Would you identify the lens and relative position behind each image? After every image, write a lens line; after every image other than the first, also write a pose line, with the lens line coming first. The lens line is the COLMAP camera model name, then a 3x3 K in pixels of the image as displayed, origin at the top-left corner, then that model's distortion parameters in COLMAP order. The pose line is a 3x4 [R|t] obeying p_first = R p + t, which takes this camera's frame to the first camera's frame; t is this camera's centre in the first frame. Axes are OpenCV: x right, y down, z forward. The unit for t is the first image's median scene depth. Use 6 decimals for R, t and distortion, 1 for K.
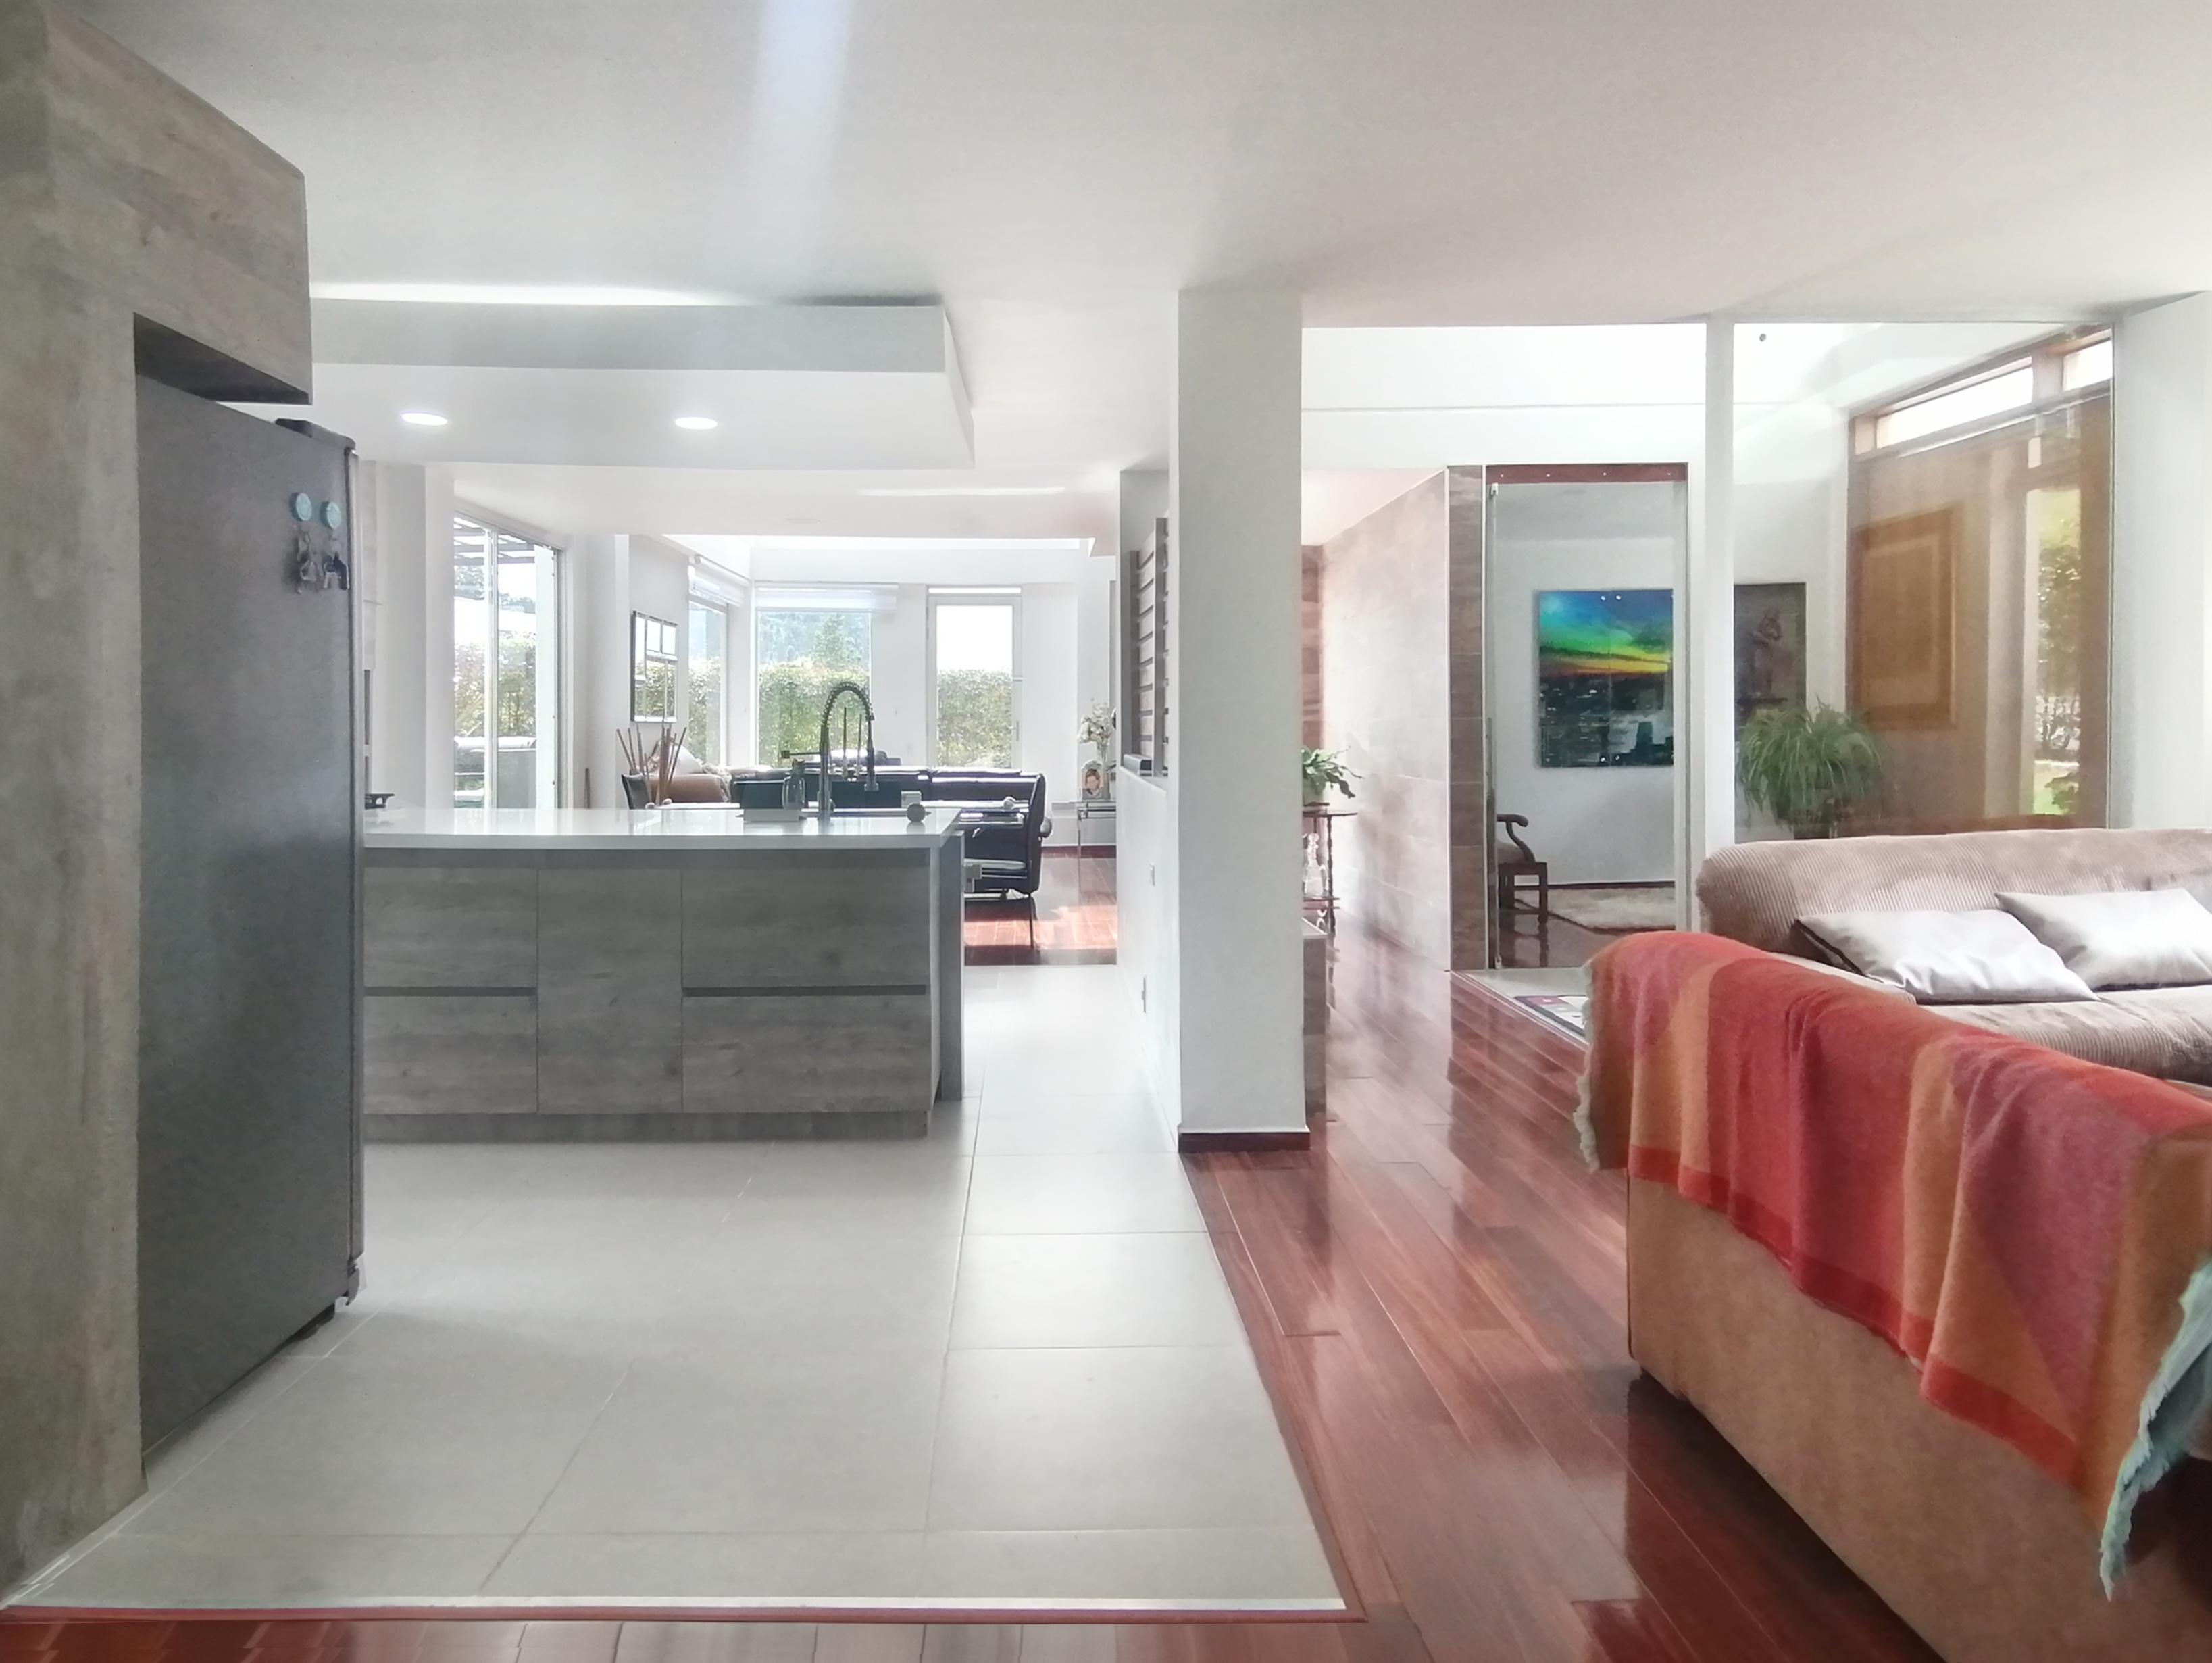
lens RADIAL K [[1412.8, 0, 1105.9], [0, 1412.8, 839.7], [0, 0, 1]] dist [0.007494, 0.001048]
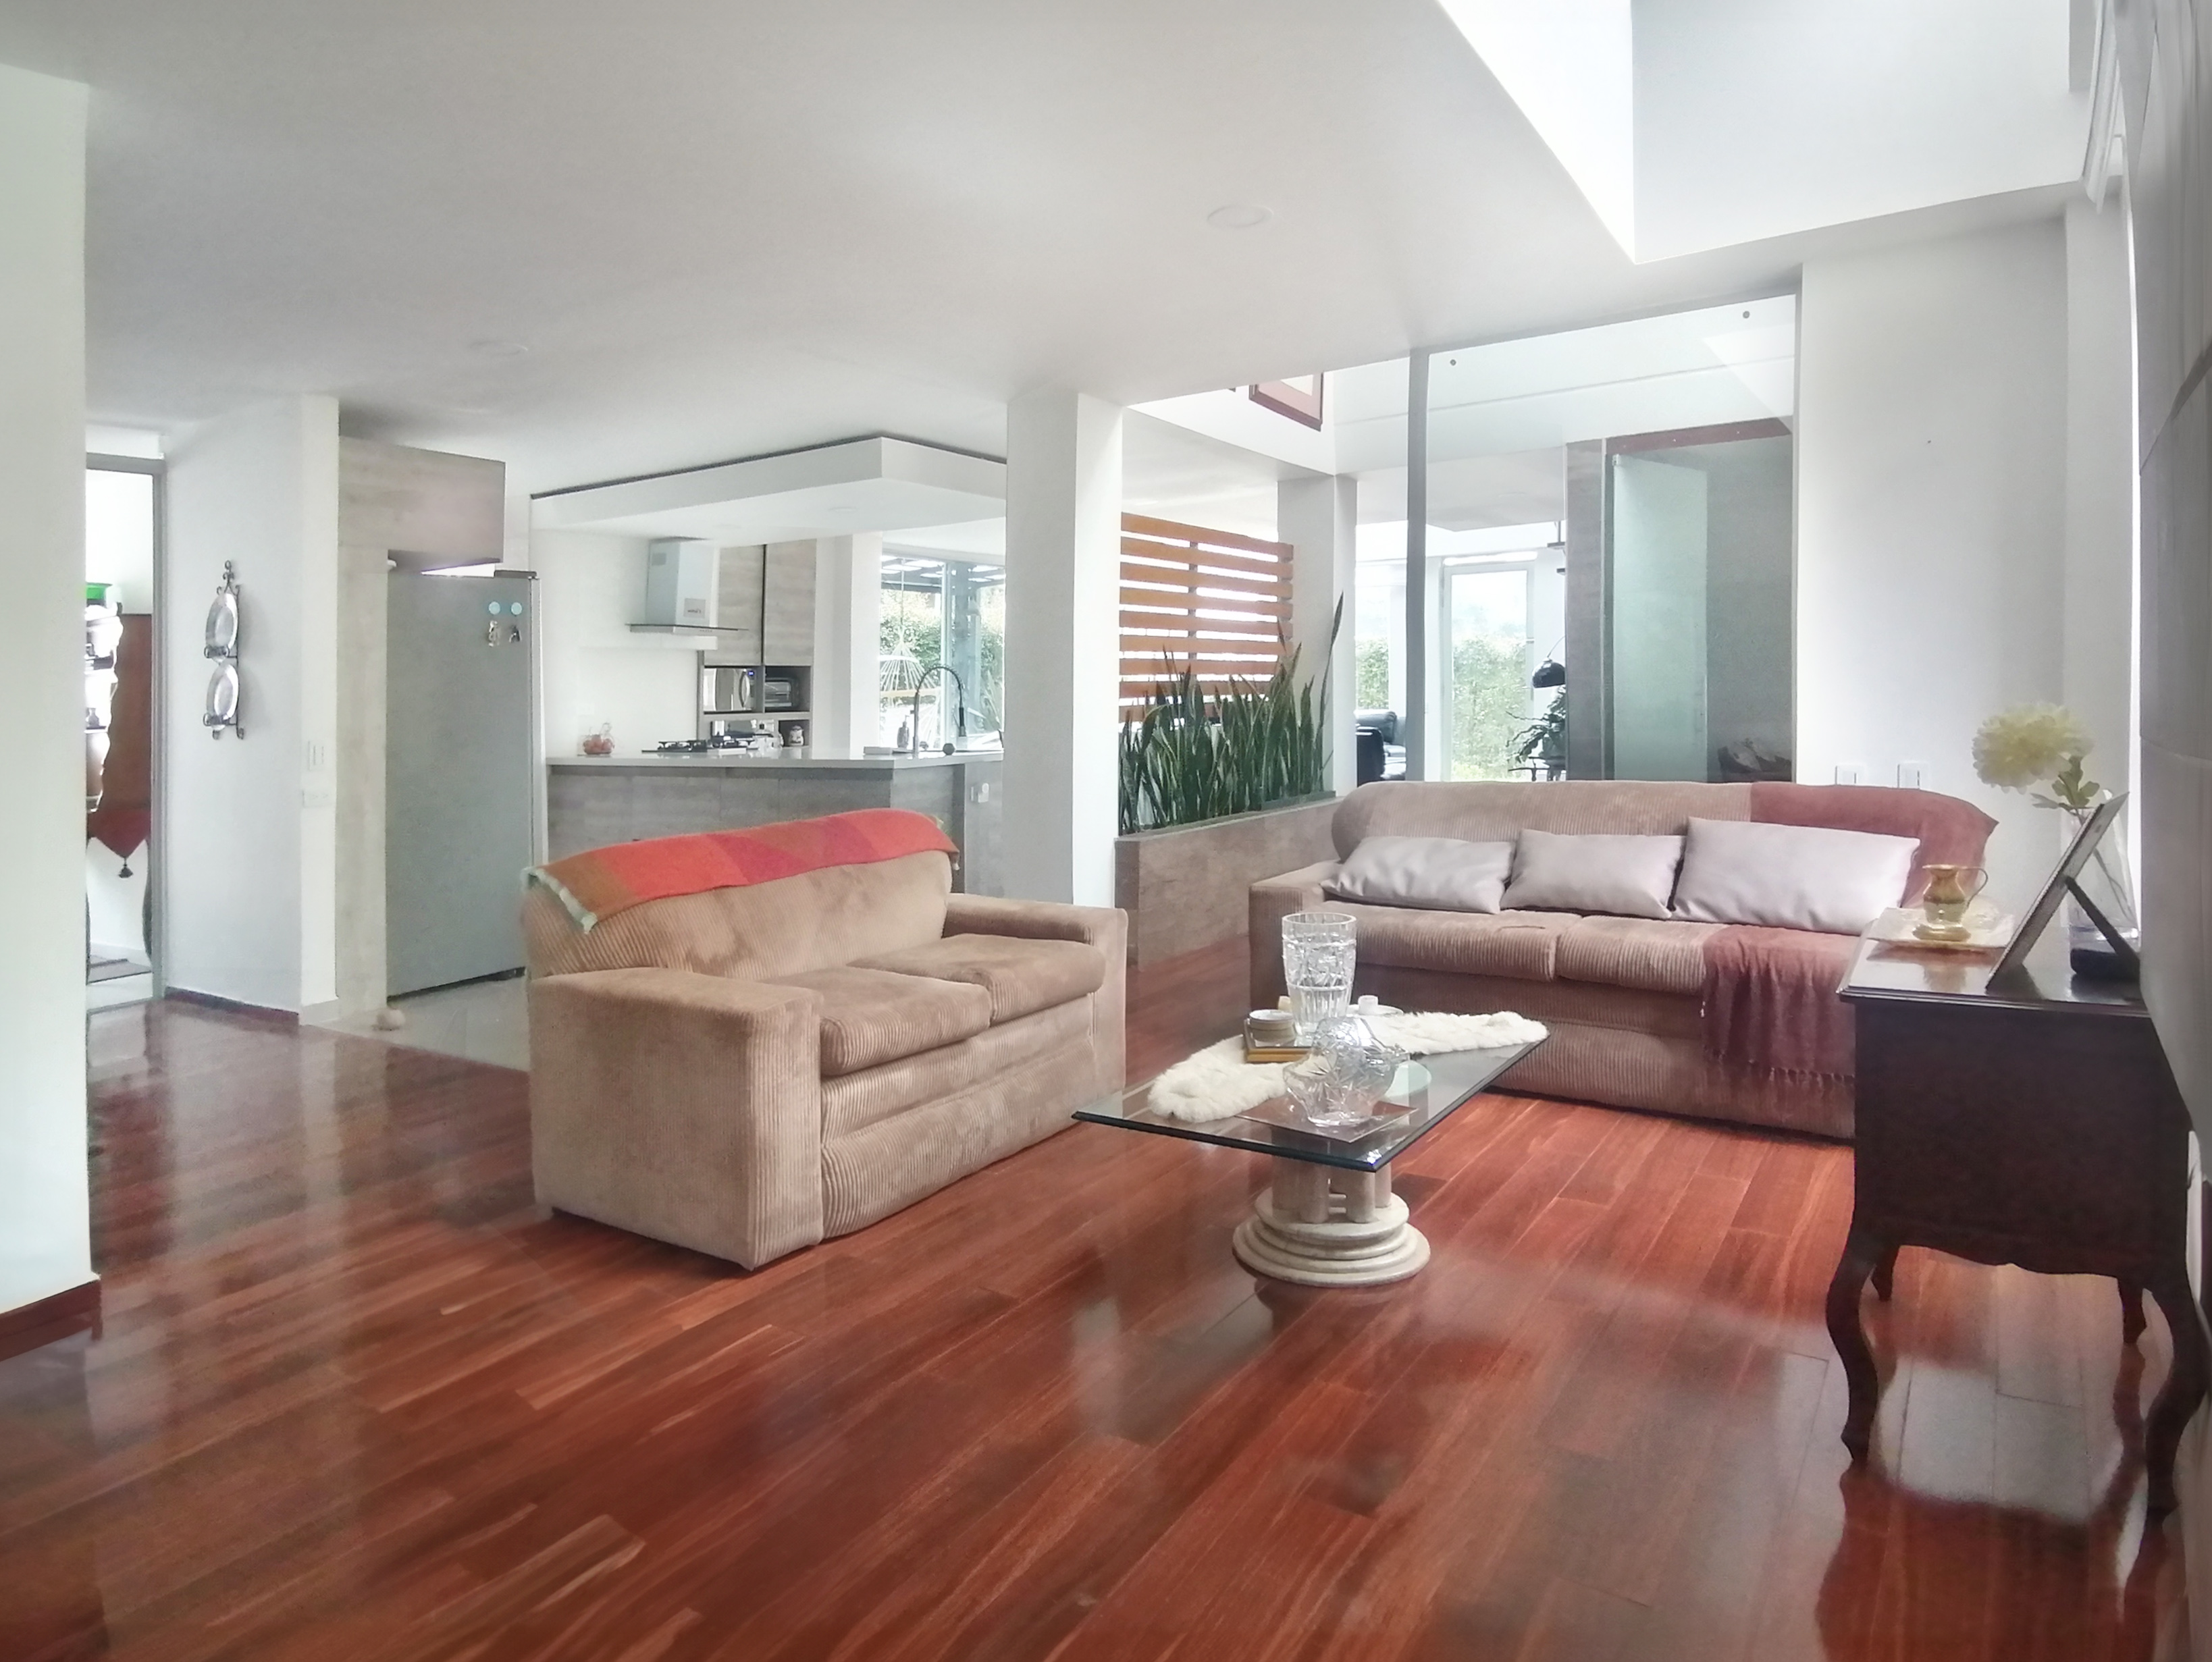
lens RADIAL K [[1362.8, 0, 1103.9], [0, 1362.8, 826.9], [0, 0, 1]] dist [0.021980, 0.005580]
pose [[0.803298, 0.040813, -0.594177, 0.596123], [-0.024365, 0.999066, 0.035684, 0.004160], [0.595079, -0.014187, 0.803542, -0.074900]]
